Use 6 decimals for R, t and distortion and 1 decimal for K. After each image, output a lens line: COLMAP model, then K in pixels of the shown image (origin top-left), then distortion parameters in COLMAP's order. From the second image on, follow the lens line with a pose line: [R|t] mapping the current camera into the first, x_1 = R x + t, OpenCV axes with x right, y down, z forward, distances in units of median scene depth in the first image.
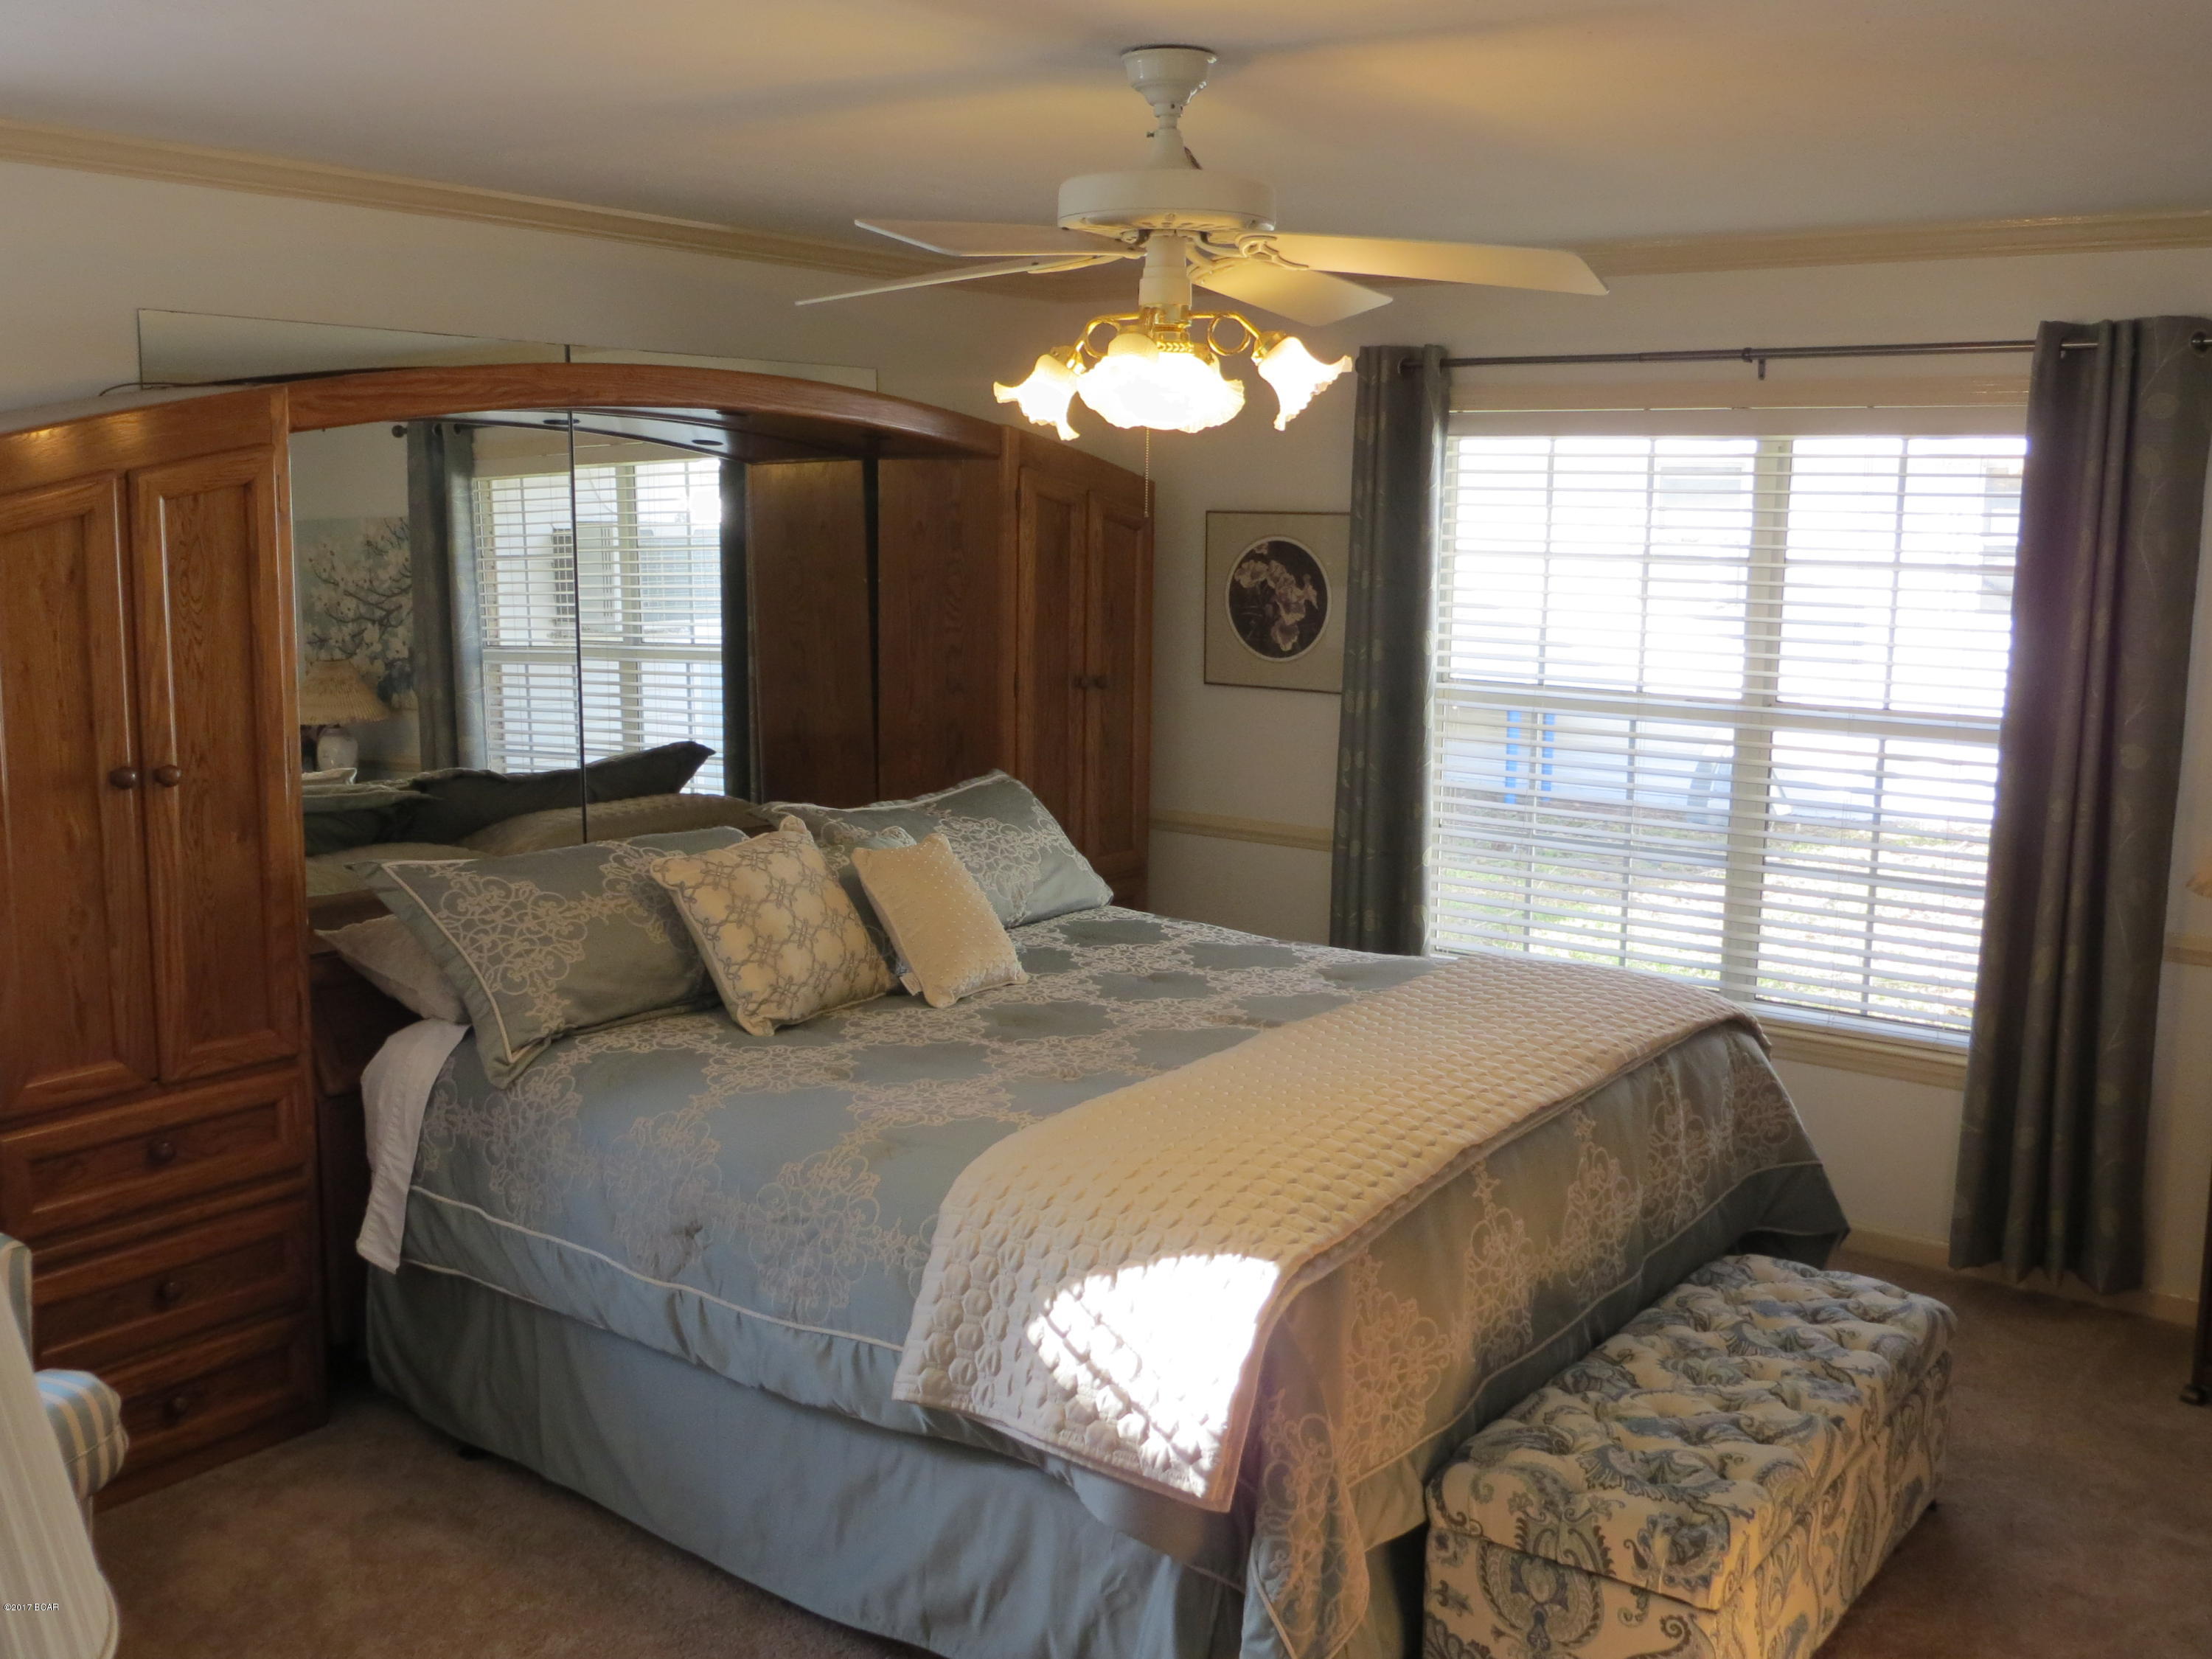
lens RADIAL K [[2064.6, 0, 1105.0], [0, 2064.6, 926.1], [0, 0, 1]] dist [-0.101602, -0.002548]
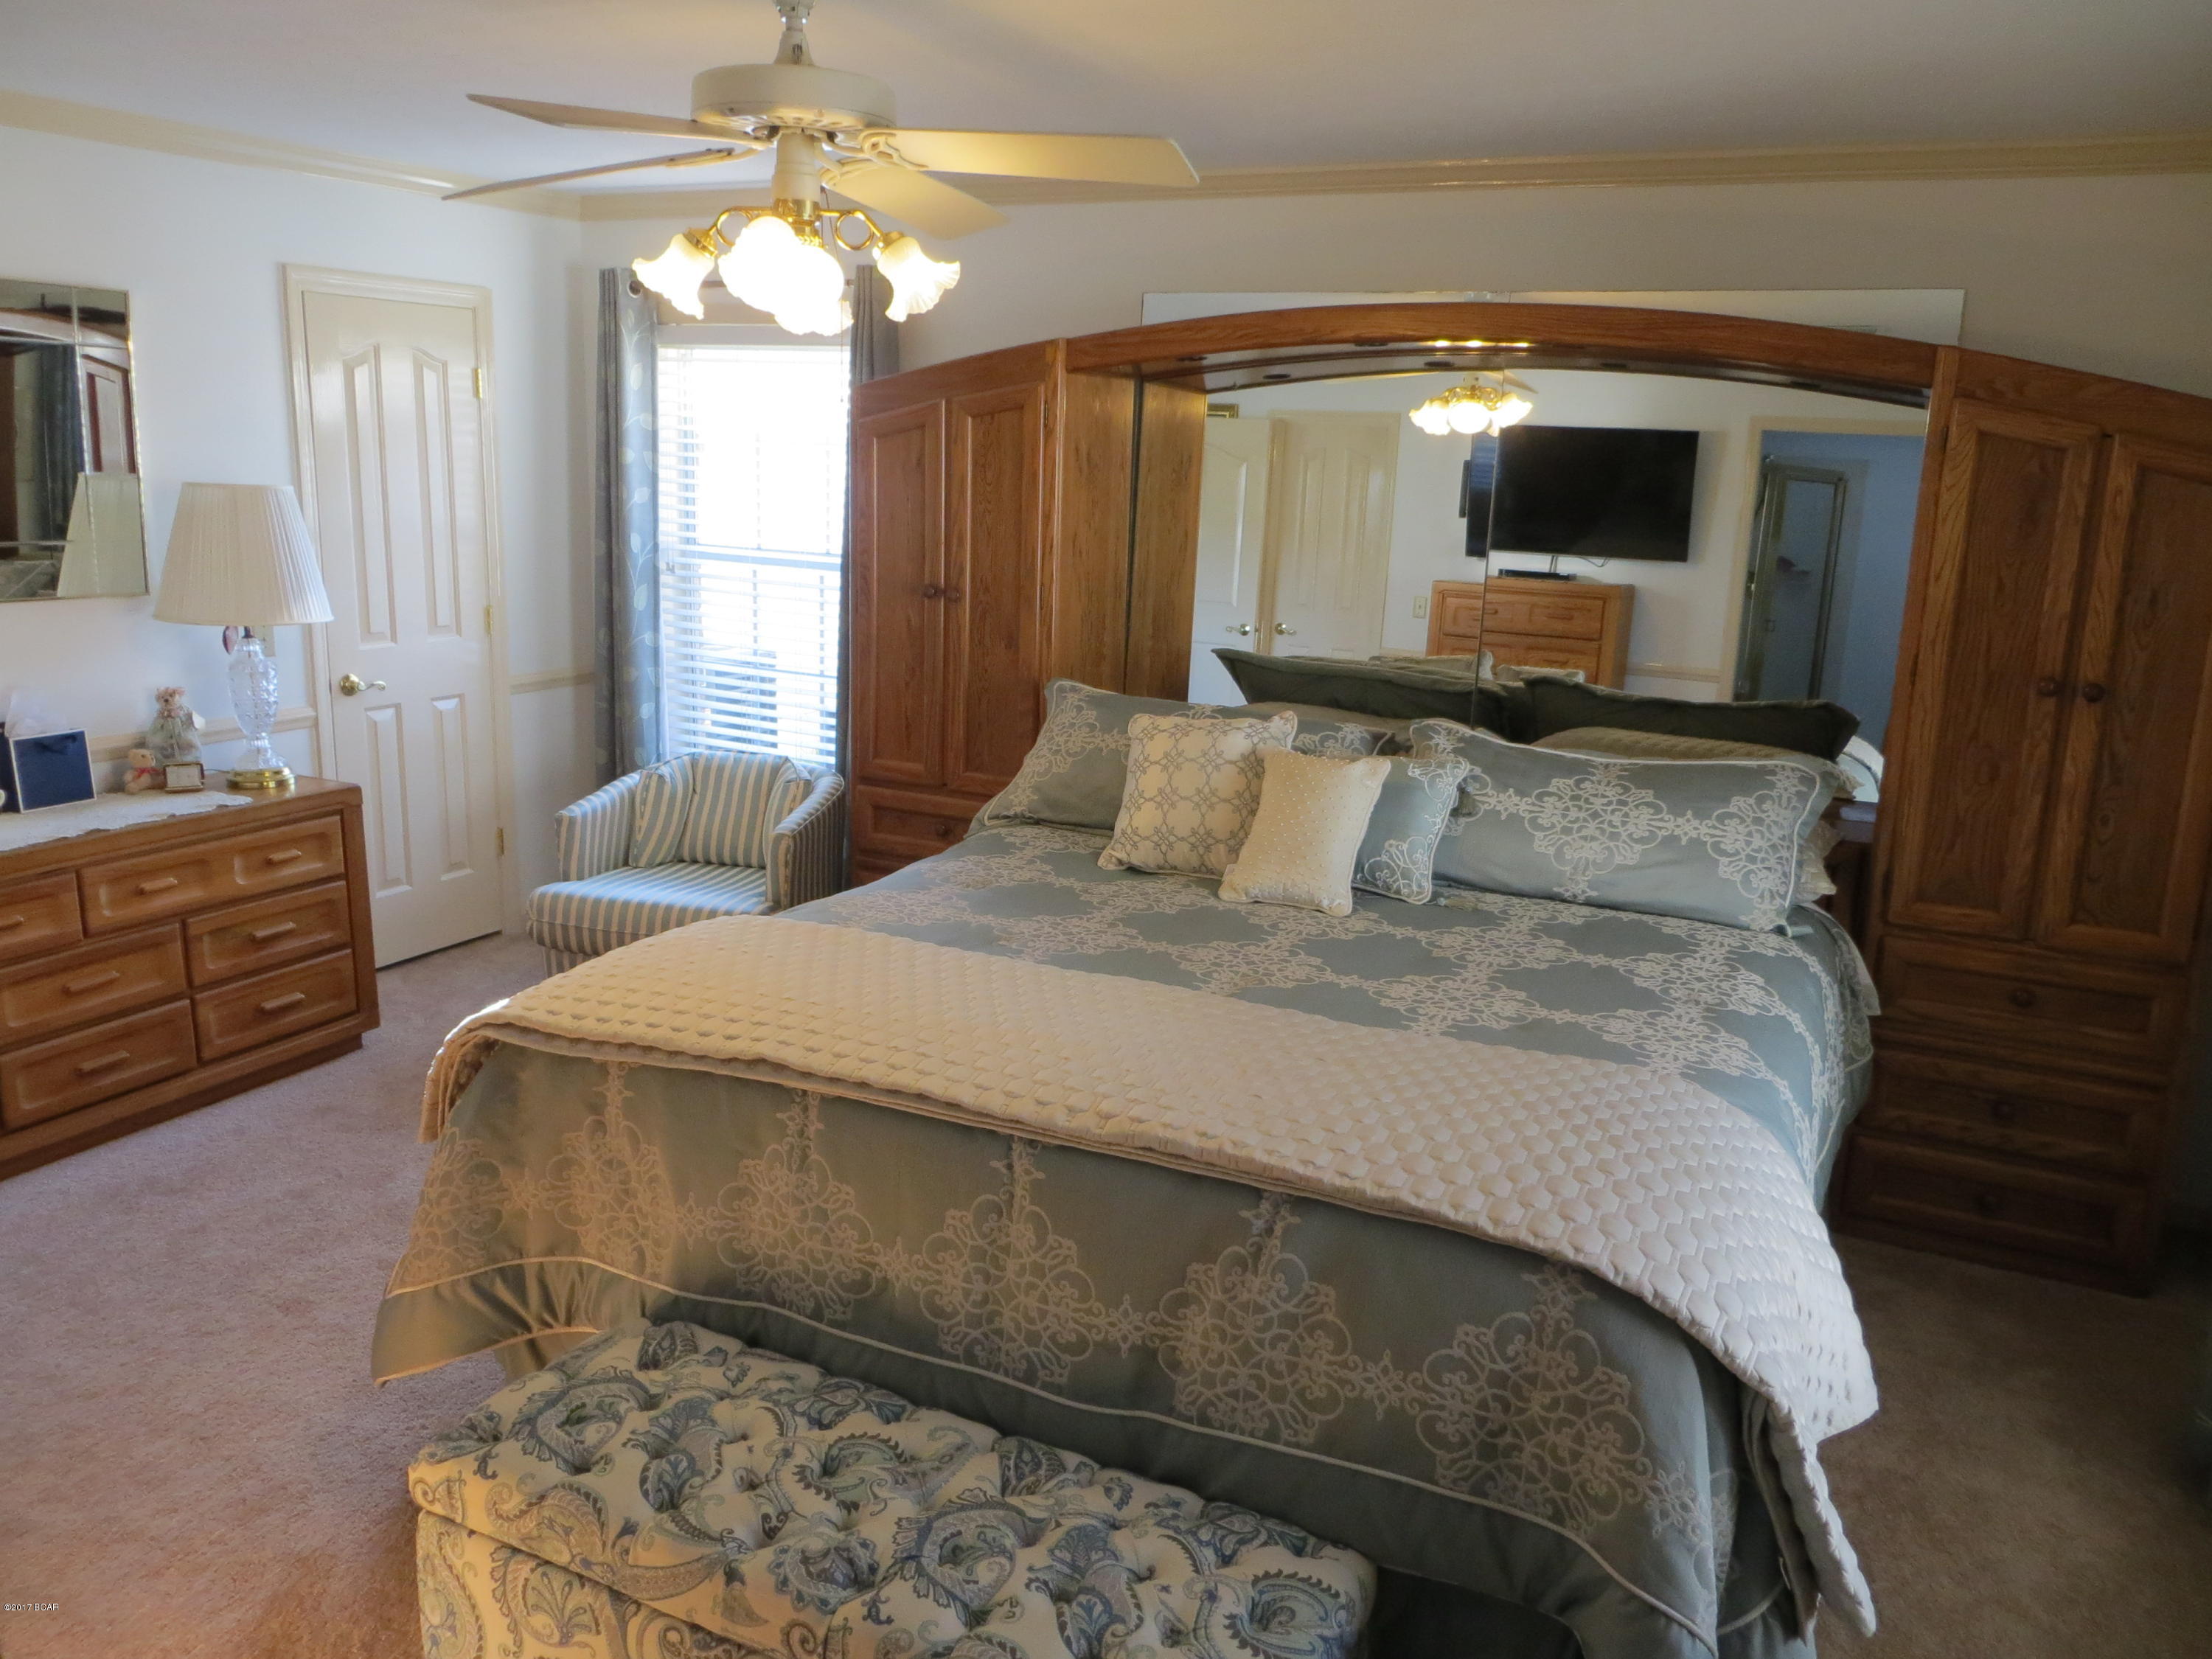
lens RADIAL K [[1664.1, 0, 1106.0], [0, 1664.1, 829.5], [0, 0, 1]] dist [-0.010429, -0.004414]
pose [[0.190238, 0.218881, -0.957027, 0.816814], [-0.226465, 0.958322, 0.174161, -0.147705], [0.955261, 0.183601, 0.231878, 0.825675]]
